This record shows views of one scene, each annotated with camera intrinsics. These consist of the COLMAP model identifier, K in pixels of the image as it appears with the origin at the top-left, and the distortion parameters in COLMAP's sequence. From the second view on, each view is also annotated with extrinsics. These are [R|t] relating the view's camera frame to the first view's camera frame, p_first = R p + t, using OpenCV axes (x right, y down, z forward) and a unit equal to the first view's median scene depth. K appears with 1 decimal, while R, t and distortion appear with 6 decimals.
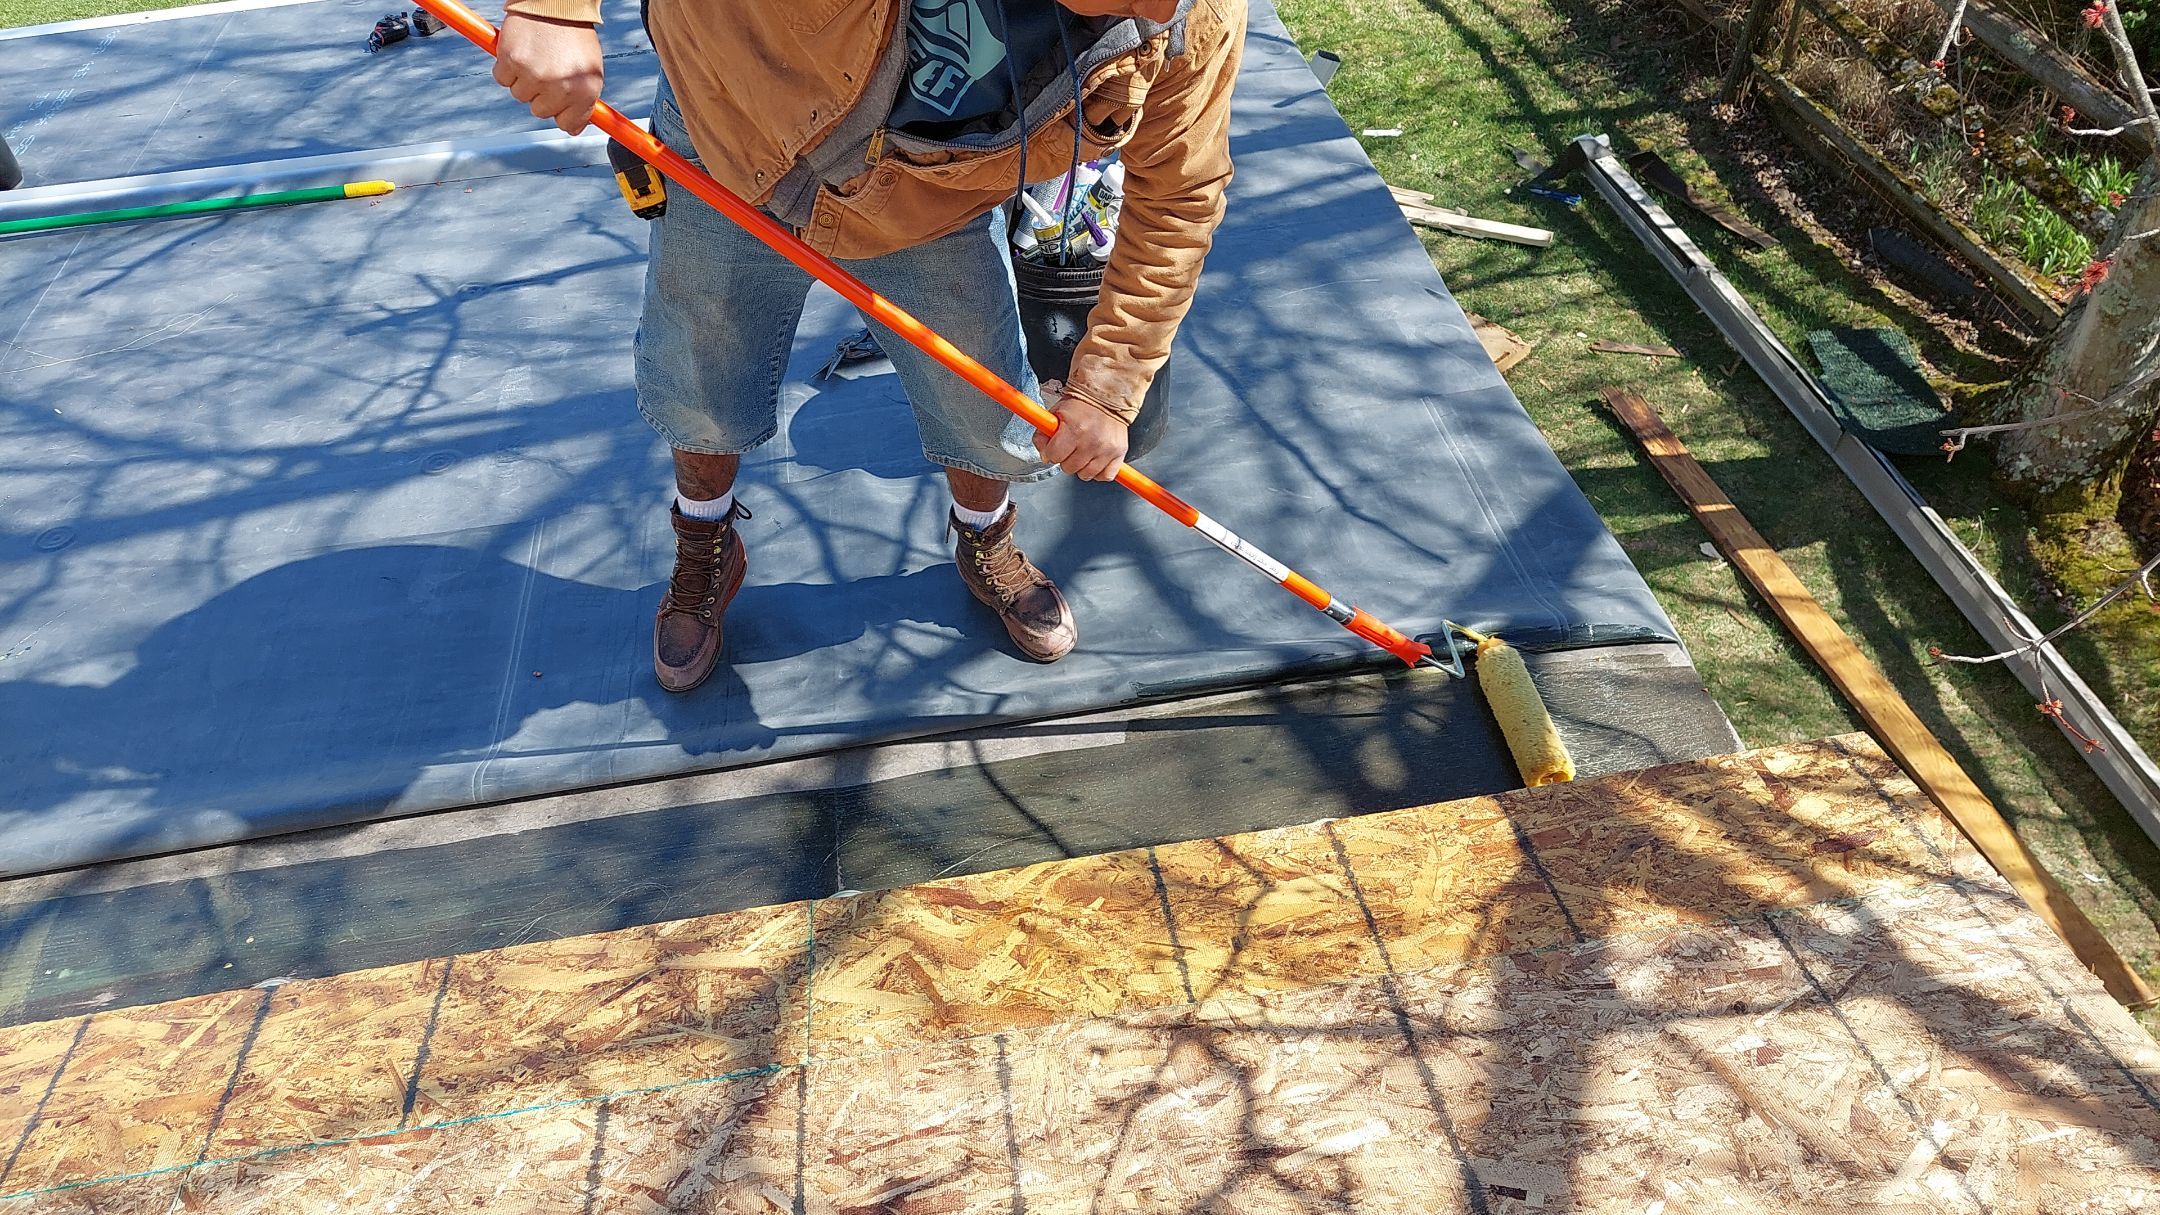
lens RADIAL K [[1584.8, 0, 1083.5], [0, 1584.8, 630.1], [0, 0, 1]] dist [0.091461, -0.128245]
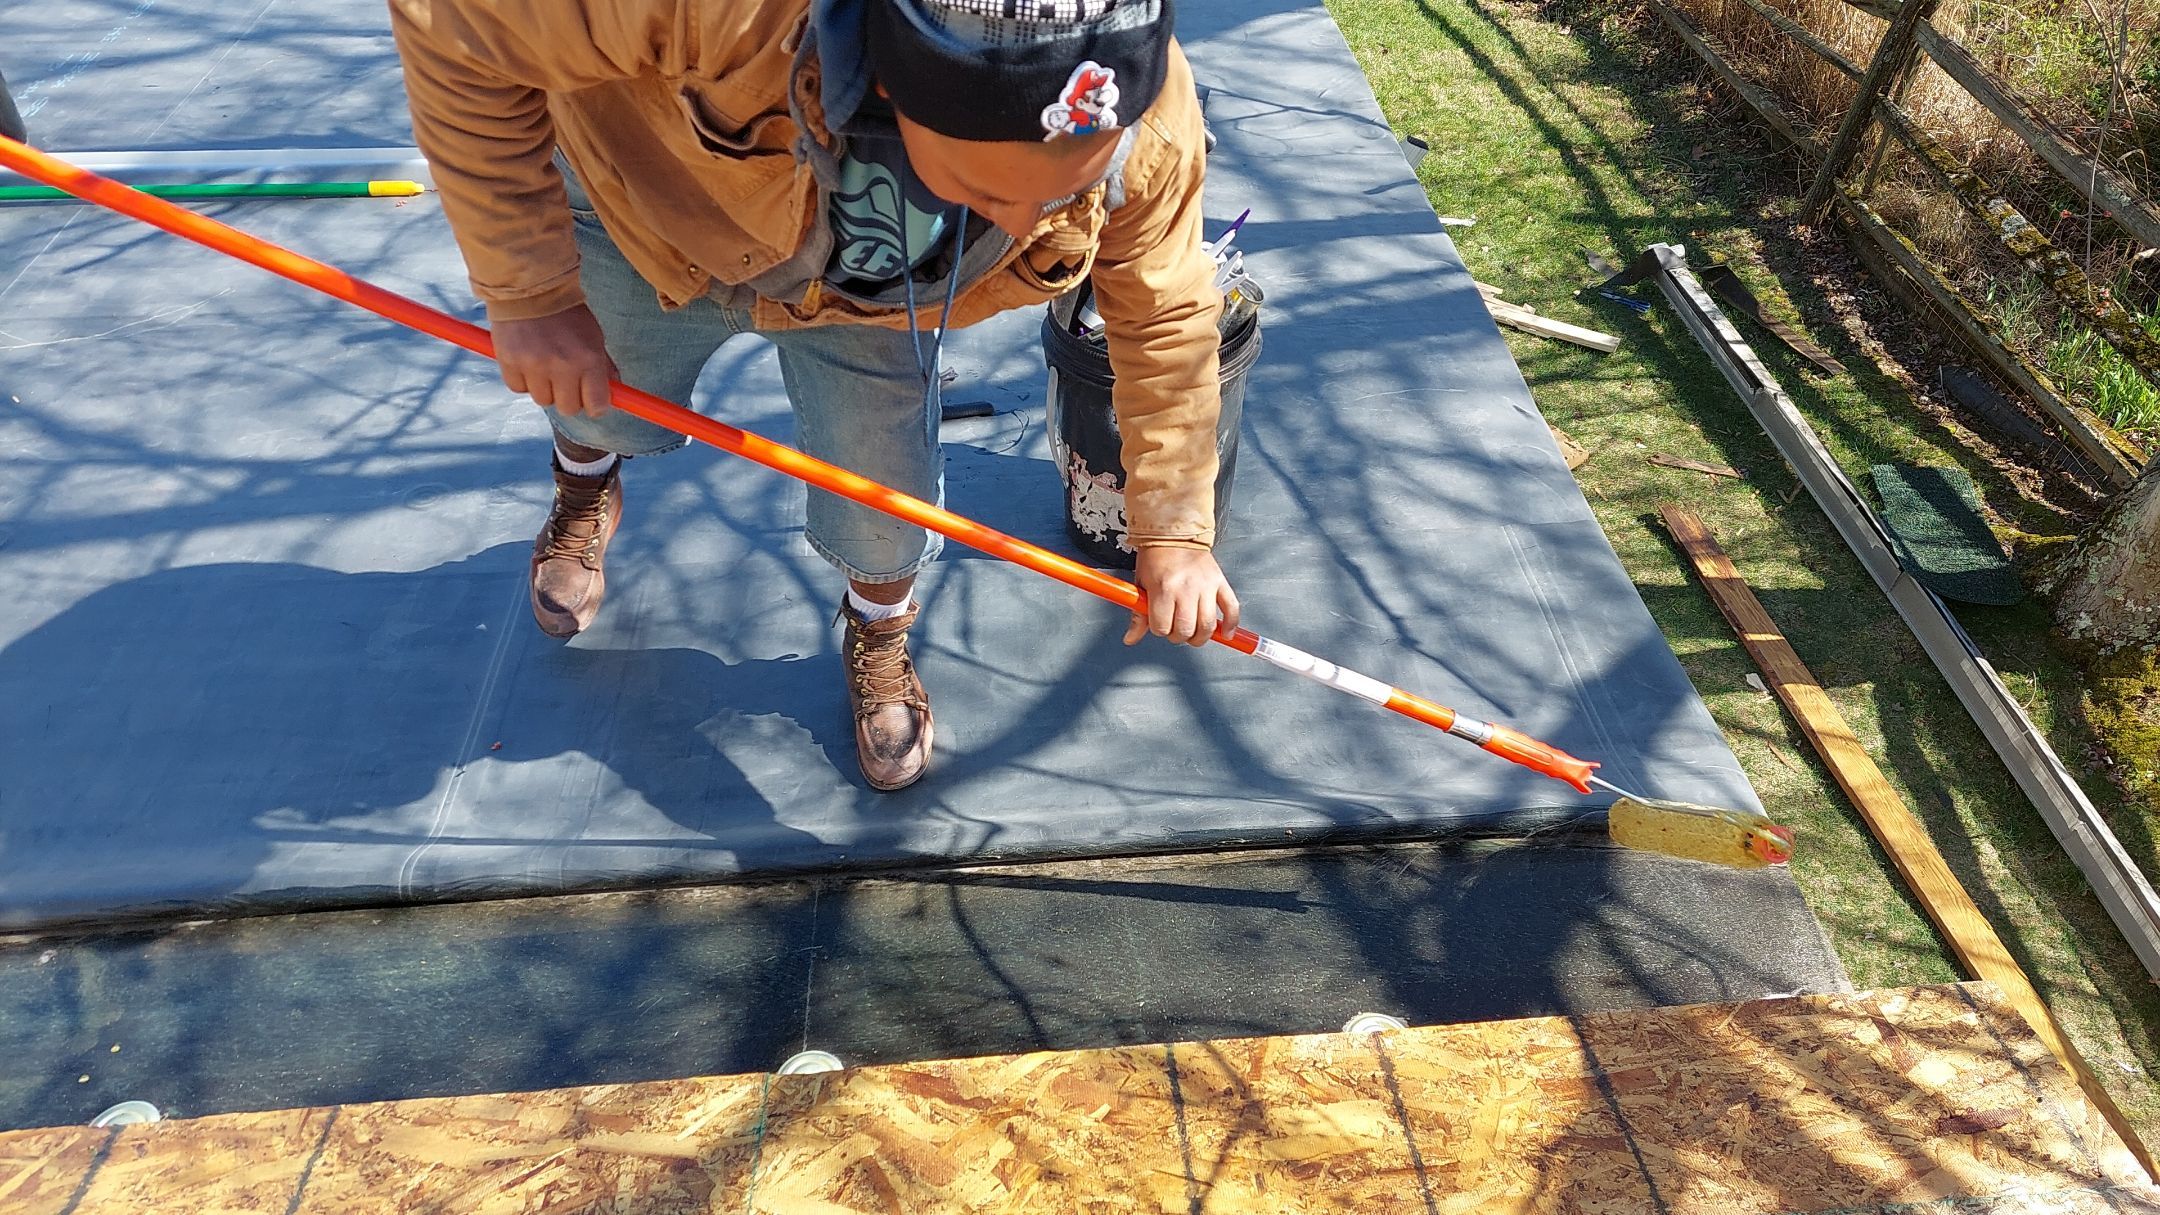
lens RADIAL K [[1575.5, 0, 1124.1], [0, 1575.5, 622.3], [0, 0, 1]] dist [0.063505, -0.085322]
pose [[0.995433, 0.095007, 0.009288, -0.006944], [-0.094686, 0.995045, -0.030345, -0.038007], [-0.012125, 0.029327, 0.999496, 0.085842]]
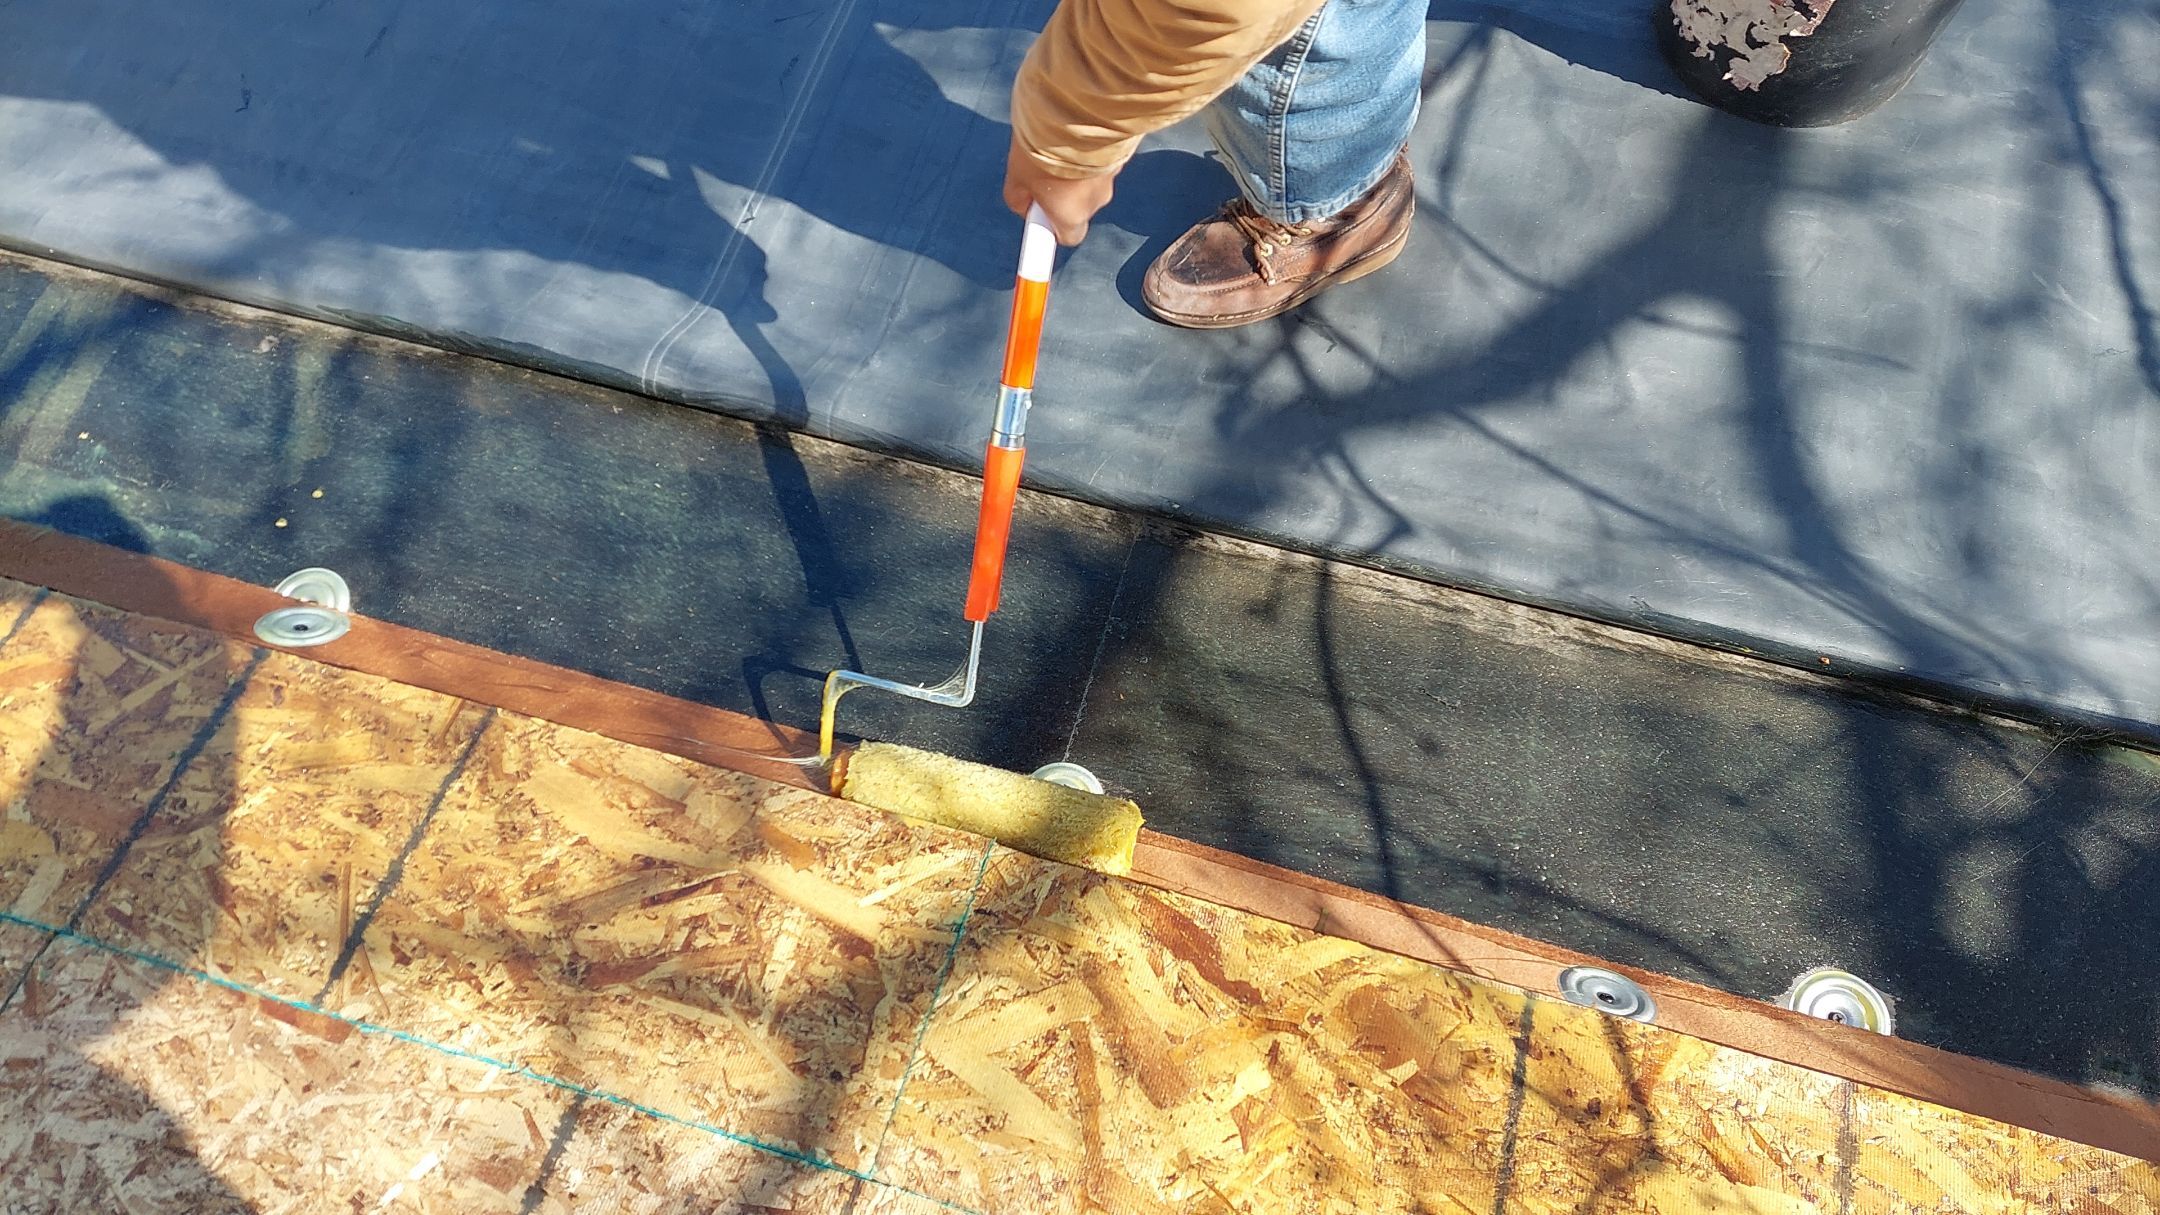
lens RADIAL K [[1551.1, 0, 1076.3], [0, 1551.1, 571.1], [0, 0, 1]] dist [0.057634, -0.042138]
pose [[0.903126, 0.399931, -0.156265, -0.051264], [-0.295387, 0.842825, 0.449882, -0.129288], [0.311626, -0.360141, 0.879311, 0.299390]]
